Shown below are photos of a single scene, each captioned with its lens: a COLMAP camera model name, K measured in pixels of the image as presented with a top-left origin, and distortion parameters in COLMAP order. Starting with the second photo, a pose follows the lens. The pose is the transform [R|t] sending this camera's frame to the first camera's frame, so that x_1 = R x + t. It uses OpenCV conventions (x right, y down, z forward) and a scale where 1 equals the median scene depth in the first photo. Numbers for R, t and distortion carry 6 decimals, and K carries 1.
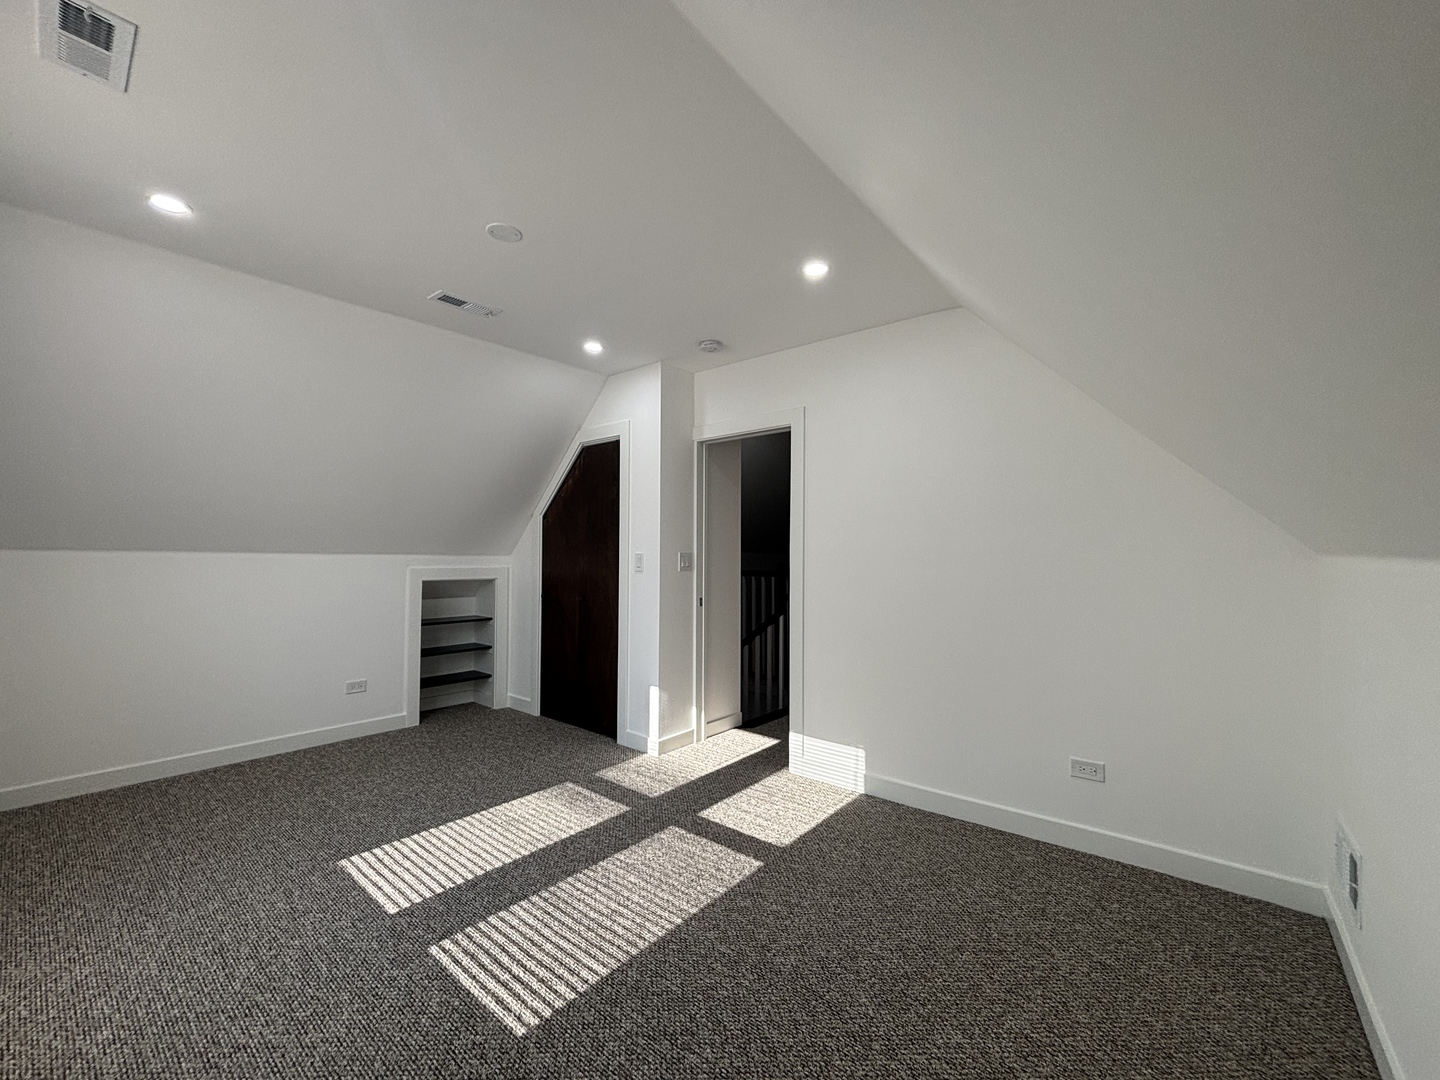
lens RADIAL K [[585.4, 0, 716.8], [0, 585.4, 542.1], [0, 0, 1]] dist [0.007573, -0.000931]
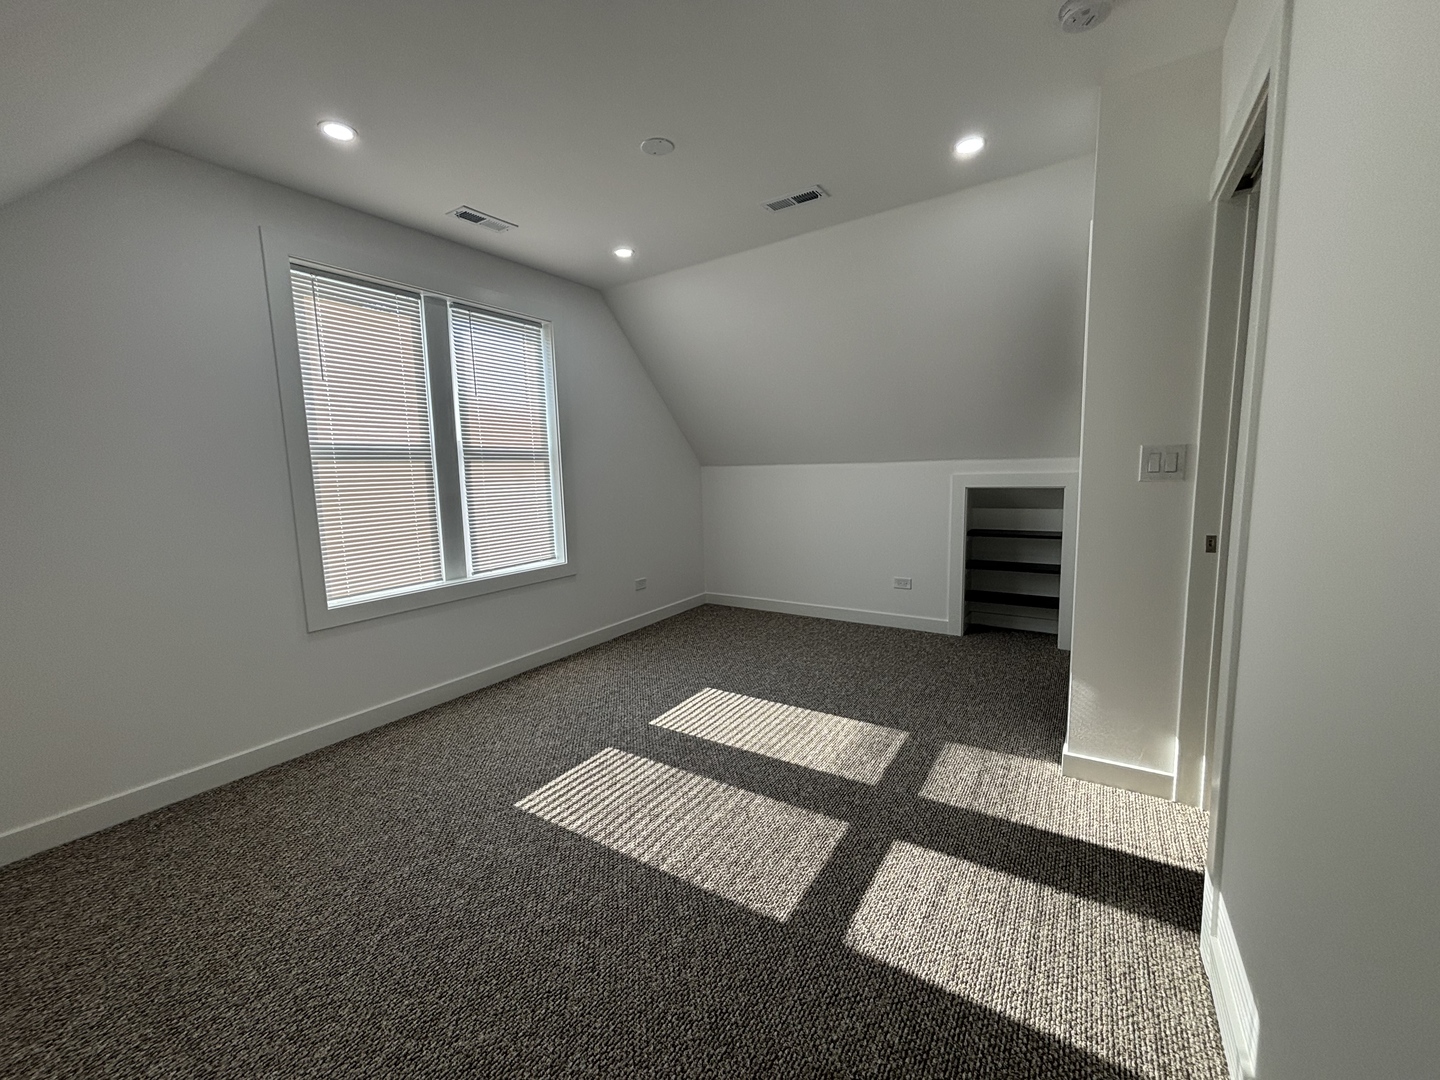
lens RADIAL K [[585.4, 0, 716.8], [0, 585.4, 542.1], [0, 0, 1]] dist [0.007573, -0.000931]
pose [[0.119848, 0.114616, -0.986154, 0.508500], [0.049953, 0.991359, 0.121291, 0.024253], [0.991535, -0.063798, 0.113087, 0.653042]]
